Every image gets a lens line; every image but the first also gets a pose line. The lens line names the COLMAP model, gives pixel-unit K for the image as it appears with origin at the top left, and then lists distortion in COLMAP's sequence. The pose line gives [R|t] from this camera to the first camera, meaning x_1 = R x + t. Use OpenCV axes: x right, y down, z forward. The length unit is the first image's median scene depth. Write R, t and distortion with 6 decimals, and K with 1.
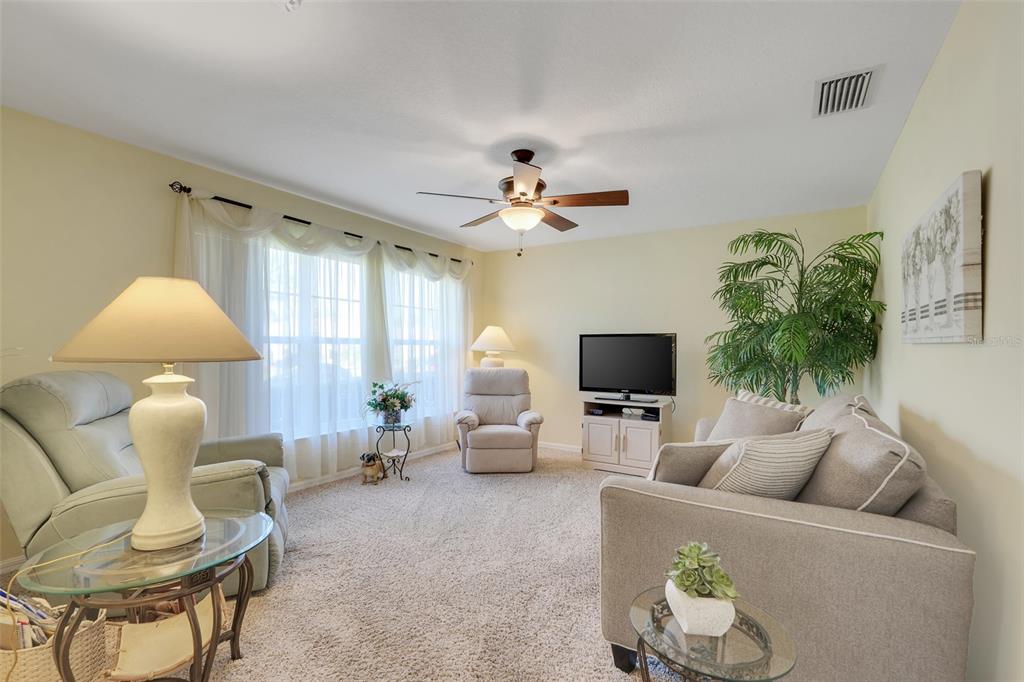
lens RADIAL K [[448.0, 0, 510.8], [0, 448.0, 347.4], [0, 0, 1]] dist [-0.003089, -0.000189]
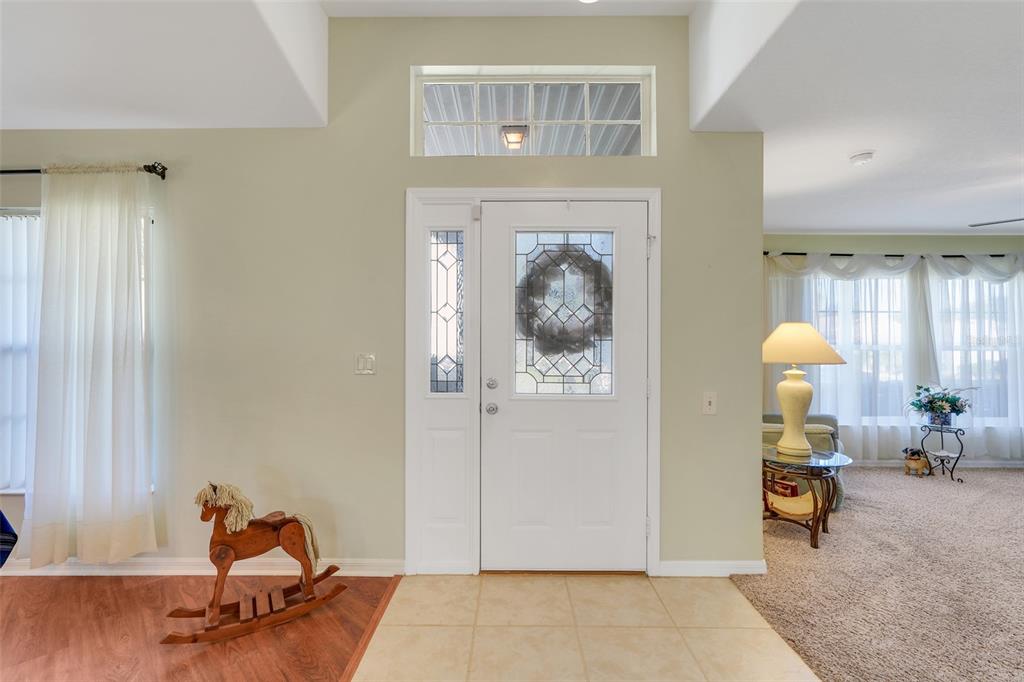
lens RADIAL K [[448.0, 0, 509.8], [0, 448.0, 343.8], [0, 0, 1]] dist [-0.003089, -0.000189]
pose [[0.525484, -0.006204, -0.850781, 0.103798], [-0.000294, 0.999972, -0.007474, -0.015497], [0.850803, 0.004178, 0.525468, -0.438100]]
